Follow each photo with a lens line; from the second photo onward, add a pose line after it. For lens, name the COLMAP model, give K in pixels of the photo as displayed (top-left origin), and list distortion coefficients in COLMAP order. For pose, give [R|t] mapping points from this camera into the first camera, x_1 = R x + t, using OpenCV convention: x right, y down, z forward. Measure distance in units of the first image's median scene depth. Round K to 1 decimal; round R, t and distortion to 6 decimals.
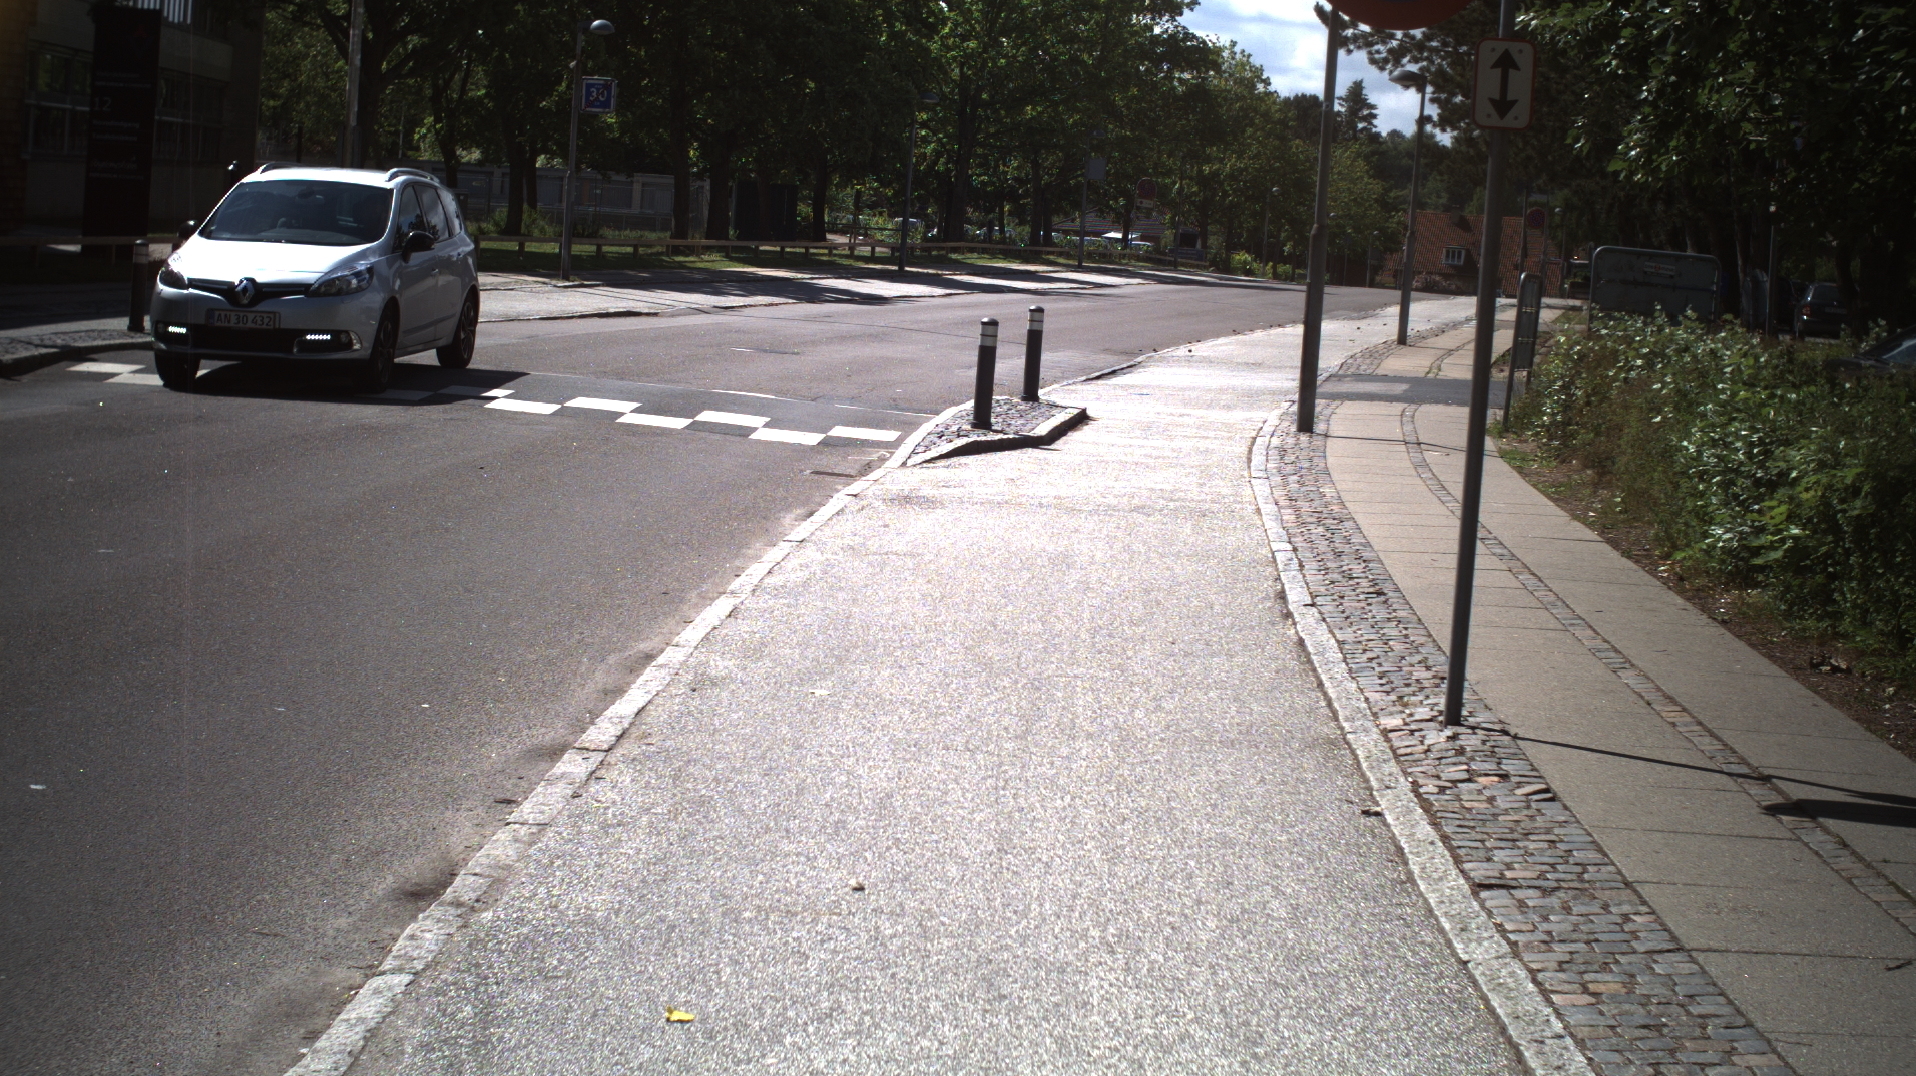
lens RADIAL K [[3498.6, 0, 958.0], [0, 3498.6, 538.0], [0, 0, 1]] dist [-0.285769, 0.364566]
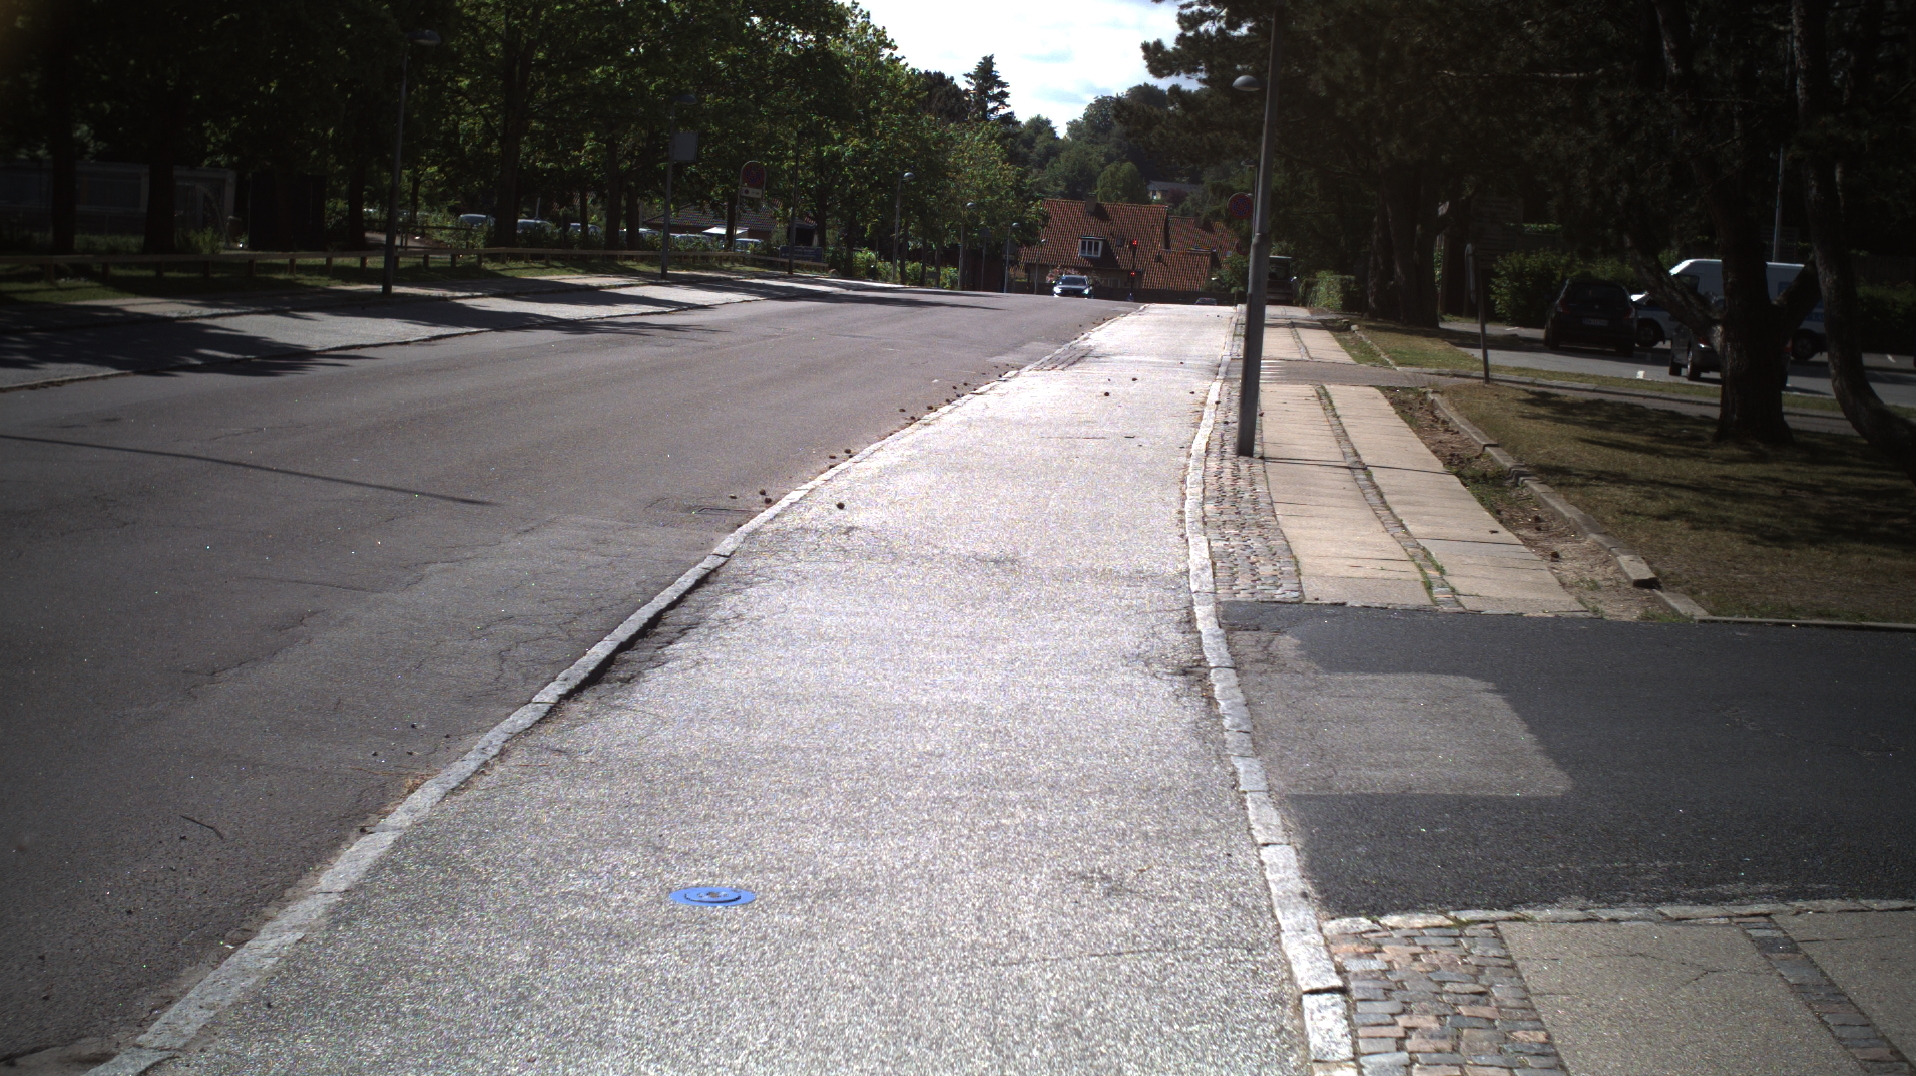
lens RADIAL K [[3498.6, 0, 958.0], [0, 3498.6, 538.0], [0, 0, 1]] dist [-0.285769, 0.364566]
pose [[0.993792, -0.016282, 0.110059, 0.030111], [0.016026, 0.999866, 0.003209, -0.048418], [-0.110096, -0.001426, 0.993920, 0.522195]]
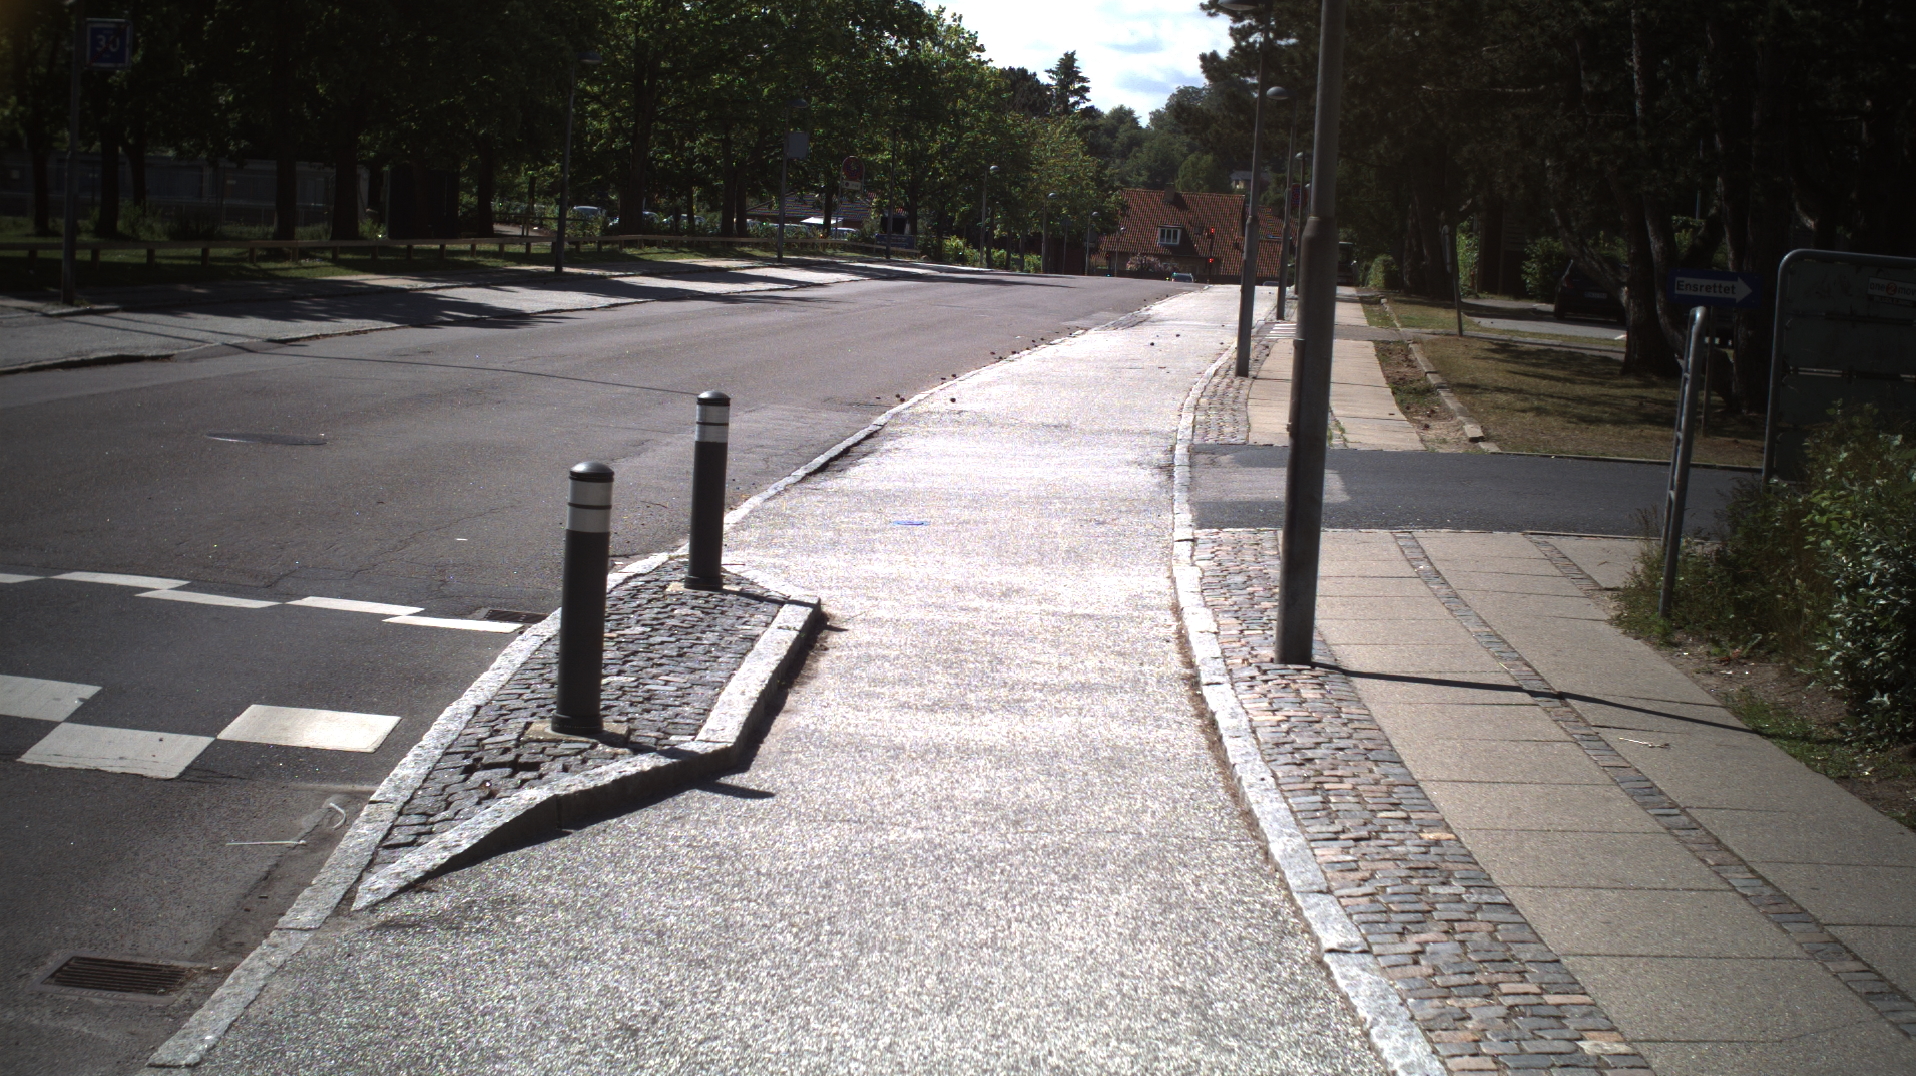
lens RADIAL K [[3498.6, 0, 958.0], [0, 3498.6, 538.0], [0, 0, 1]] dist [-0.285769, 0.364566]
pose [[0.996127, -0.020330, 0.085548, 0.008814], [0.019928, 0.999786, 0.005553, -0.029435], [-0.085643, -0.003827, 0.996319, 0.313985]]
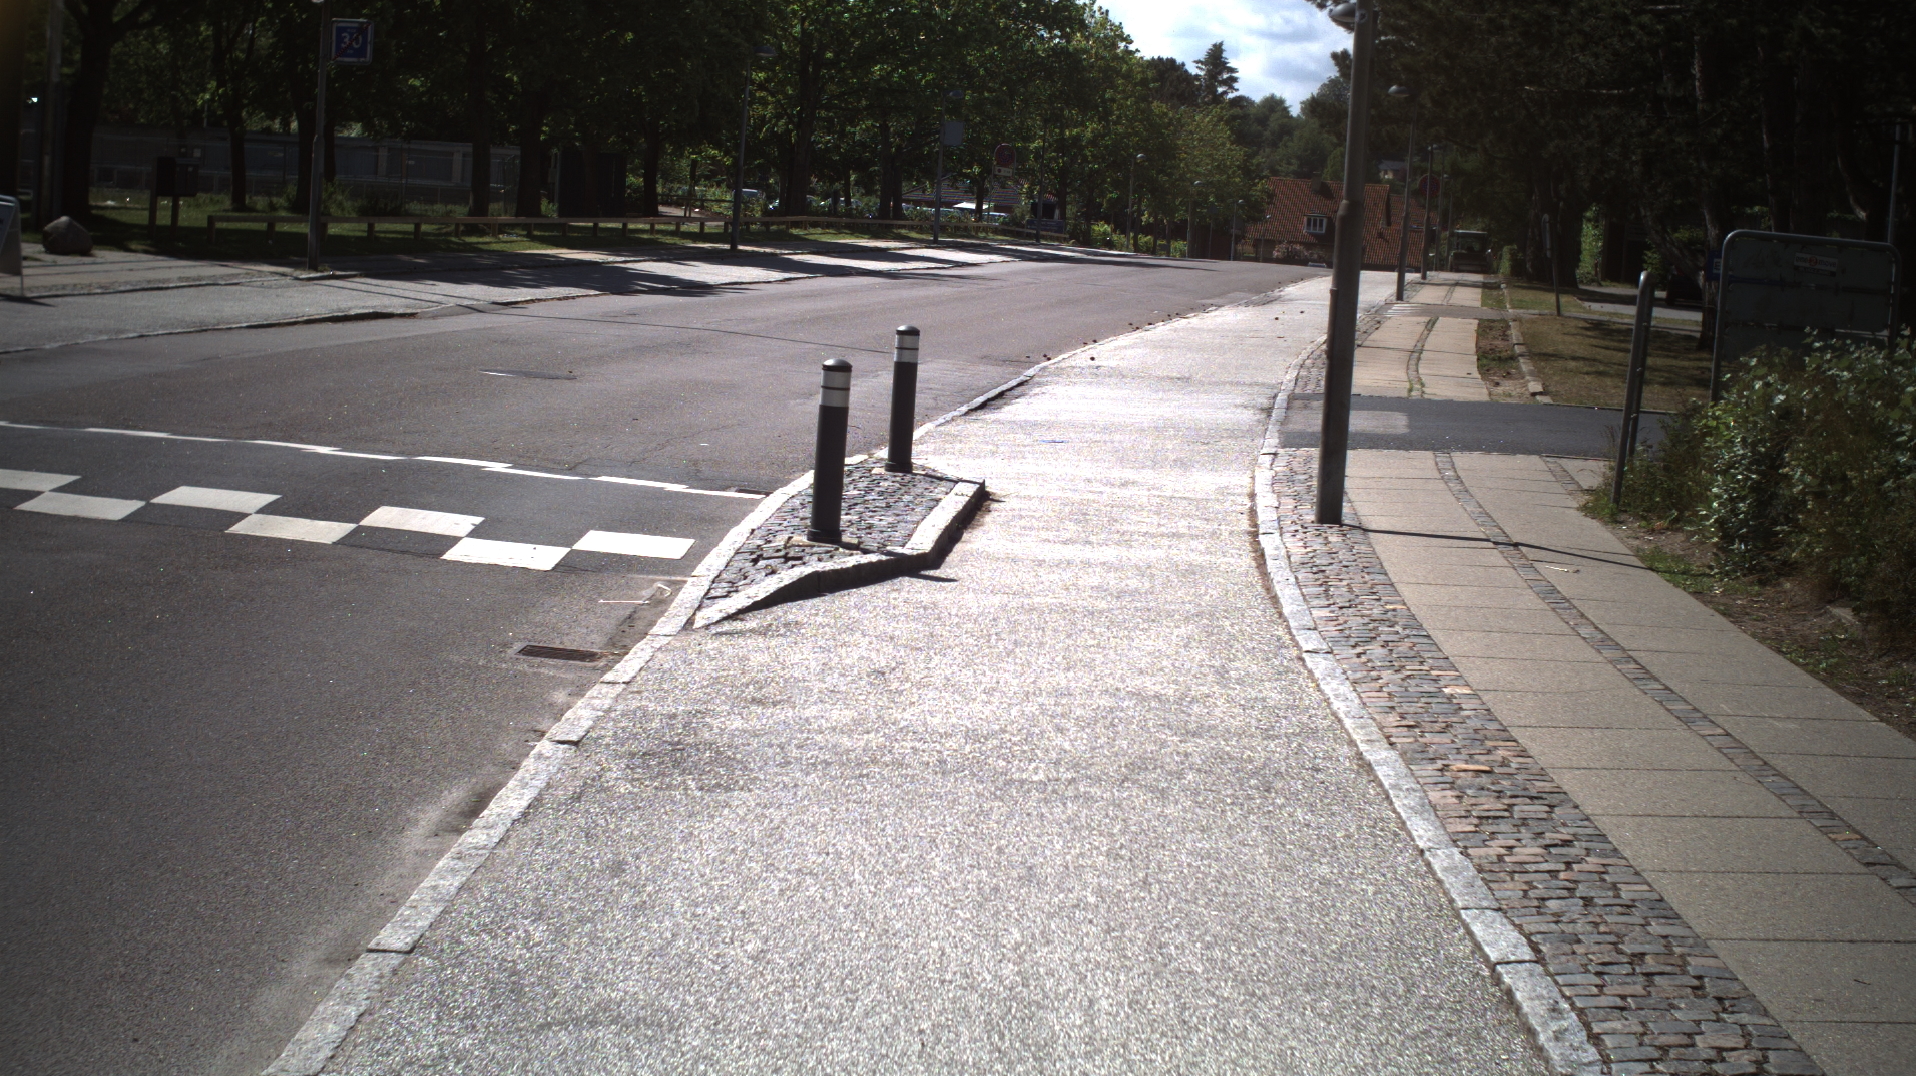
lens RADIAL K [[3498.6, 0, 958.0], [0, 3498.6, 538.0], [0, 0, 1]] dist [-0.285769, 0.364566]
pose [[0.999016, -0.008134, 0.043602, 0.001785], [0.007752, 0.999930, 0.008930, -0.019756], [-0.043672, -0.008583, 0.999009, 0.209733]]
